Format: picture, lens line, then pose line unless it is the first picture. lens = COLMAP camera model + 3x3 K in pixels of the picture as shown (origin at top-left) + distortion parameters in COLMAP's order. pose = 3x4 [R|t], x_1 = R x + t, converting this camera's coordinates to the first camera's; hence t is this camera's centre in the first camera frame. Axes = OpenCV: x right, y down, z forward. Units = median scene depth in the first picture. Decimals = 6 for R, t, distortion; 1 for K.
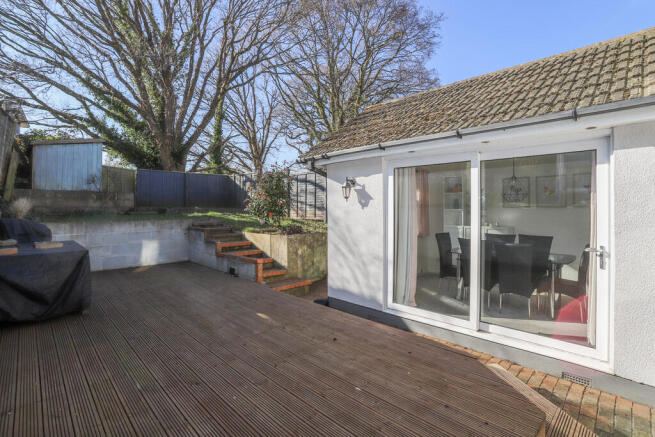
lens RADIAL K [[320.6, 0, 327.5], [0, 320.6, 218.5], [0, 0, 1]] dist [-0.054502, 0.010230]
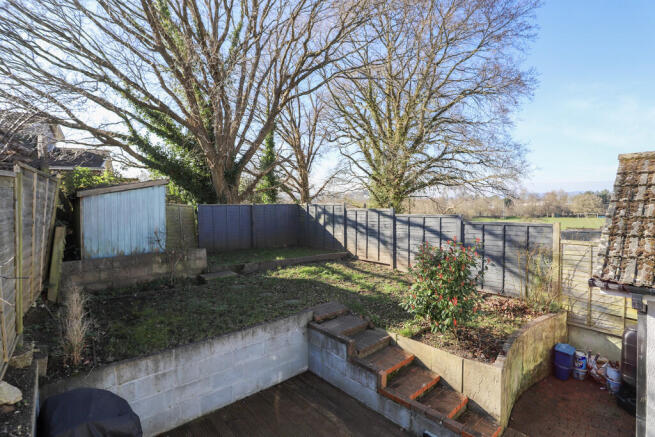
lens RADIAL K [[320.6, 0, 327.5], [0, 320.6, 218.5], [0, 0, 1]] dist [-0.054502, 0.010230]
pose [[0.998111, -0.008361, -0.060871, -0.167720], [0.009424, 0.999808, 0.017195, -0.101031], [0.060715, -0.017736, 0.997998, 0.151949]]
